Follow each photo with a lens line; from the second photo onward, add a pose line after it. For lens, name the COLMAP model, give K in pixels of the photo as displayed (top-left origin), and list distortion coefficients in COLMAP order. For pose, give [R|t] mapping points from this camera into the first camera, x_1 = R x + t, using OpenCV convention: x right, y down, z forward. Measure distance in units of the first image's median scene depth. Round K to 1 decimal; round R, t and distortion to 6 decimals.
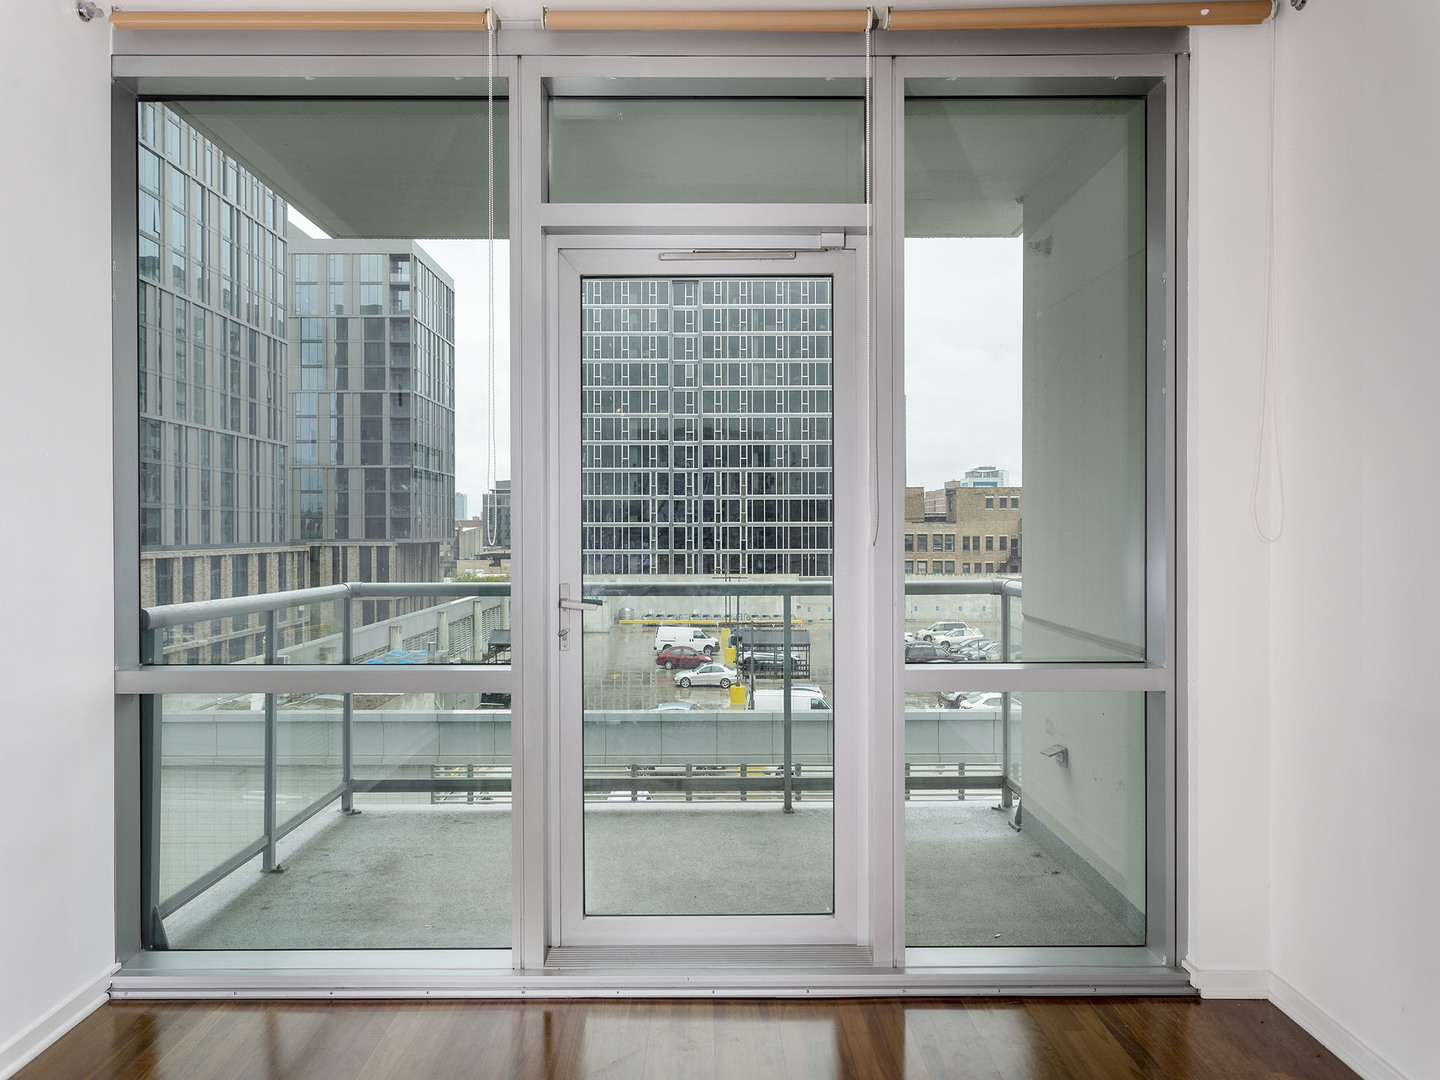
lens RADIAL K [[932.2, 0, 714.5], [0, 932.2, 538.9], [0, 0, 1]] dist [0.020898, 0.000055]
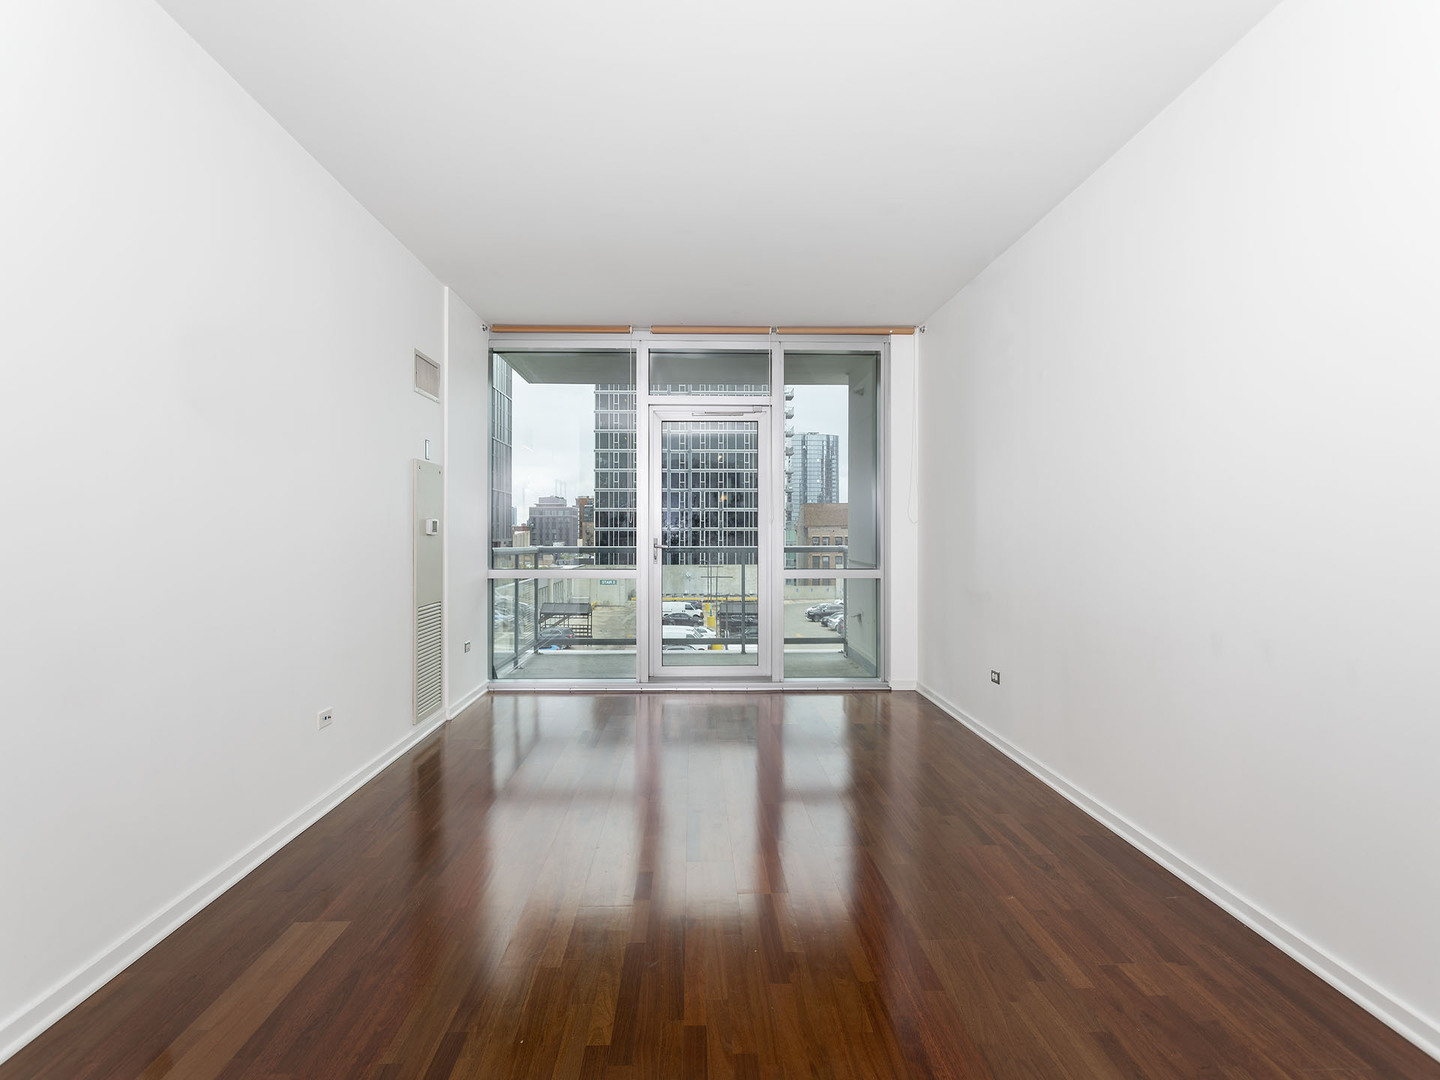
lens RADIAL K [[684.4, 0, 713.3], [0, 684.4, 539.2], [0, 0, 1]] dist [-0.000480, 0.000734]
pose [[0.999784, 0.002002, 0.020677, -0.001069], [-0.001962, 0.999996, -0.001947, 0.001557], [-0.020681, 0.001906, 0.999784, -0.025473]]
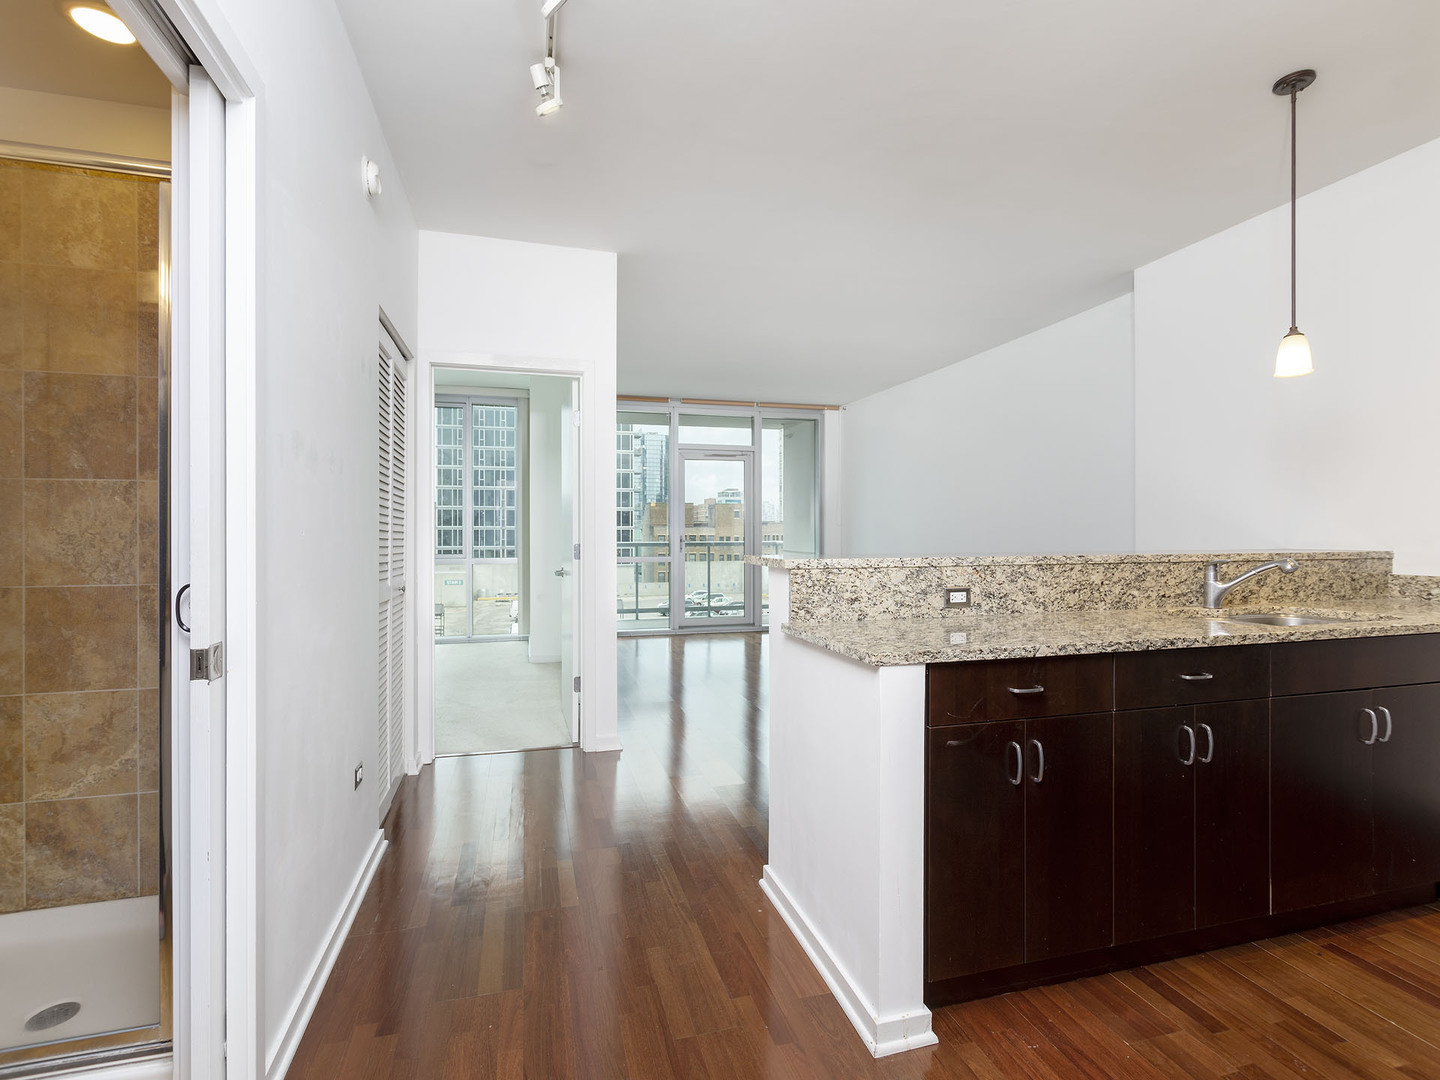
lens RADIAL K [[684.4, 0, 709.2], [0, 684.4, 537.3], [0, 0, 1]] dist [-0.000480, 0.000734]
pose [[0.968731, -0.000155, 0.248115, -0.021563], [0.000935, 0.999995, -0.003029, 0.001885], [-0.248113, 0.003166, 0.968726, -0.052357]]
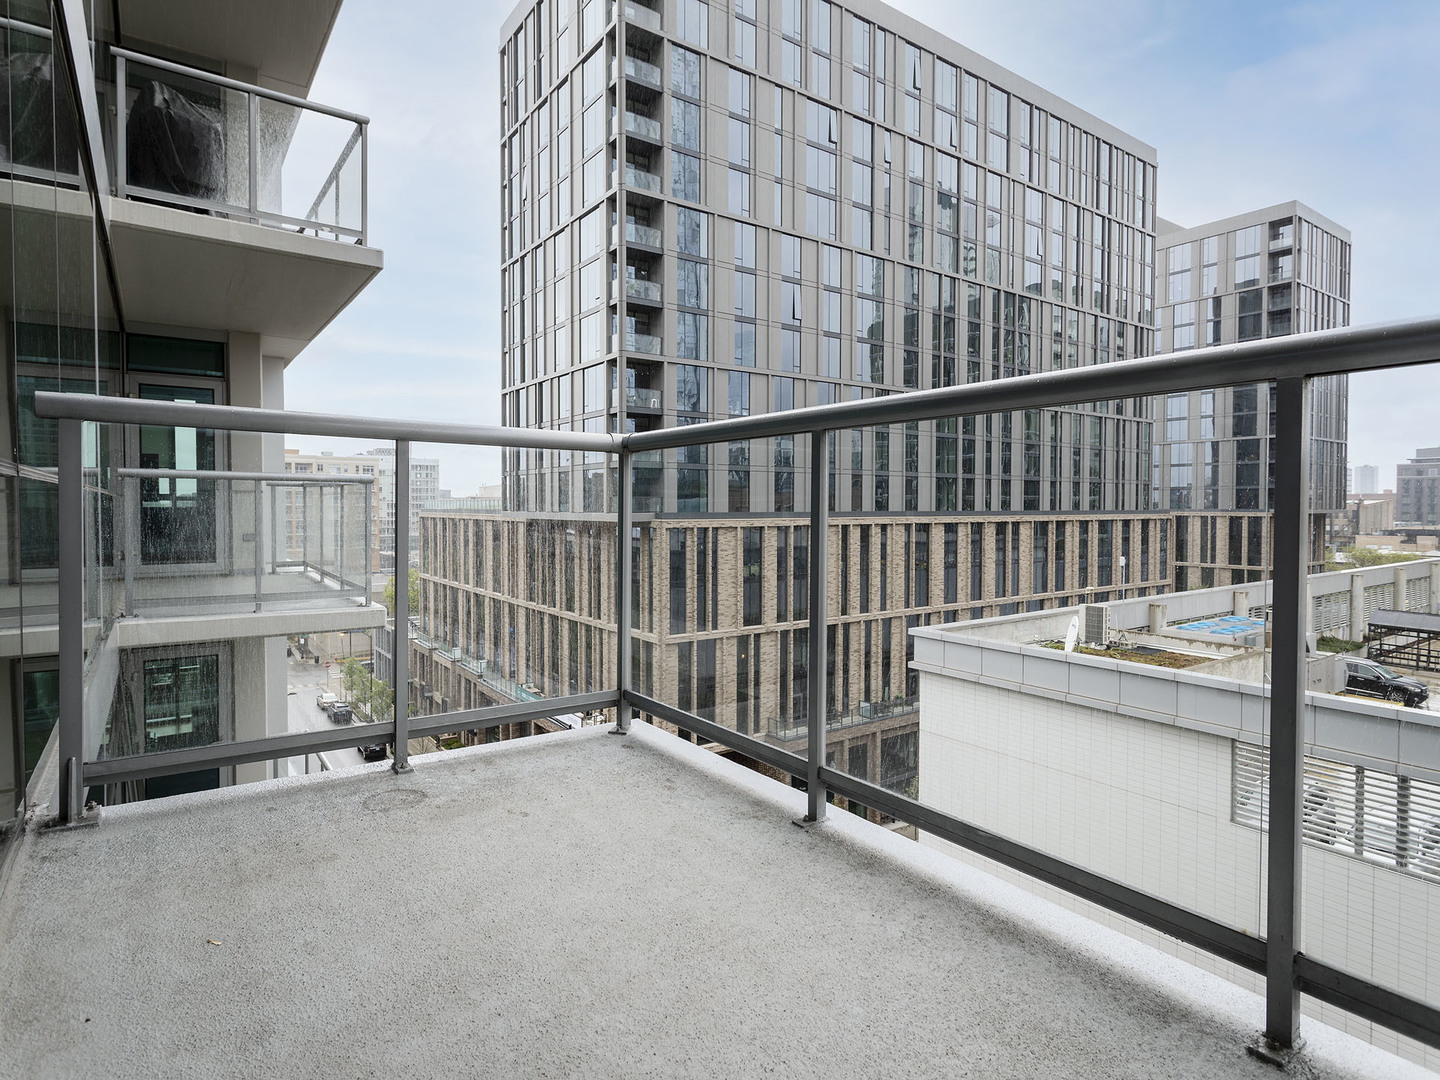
lens RADIAL K [[785.0, 0, 716.9], [0, 785.0, 534.0], [0, 0, 1]] dist [0.000320, -0.000520]
pose [[0.572283, 0.029153, -0.819538, 0.017440], [-0.007640, 0.999514, 0.030221, 0.010237], [0.820020, -0.011034, 0.572228, 0.065411]]
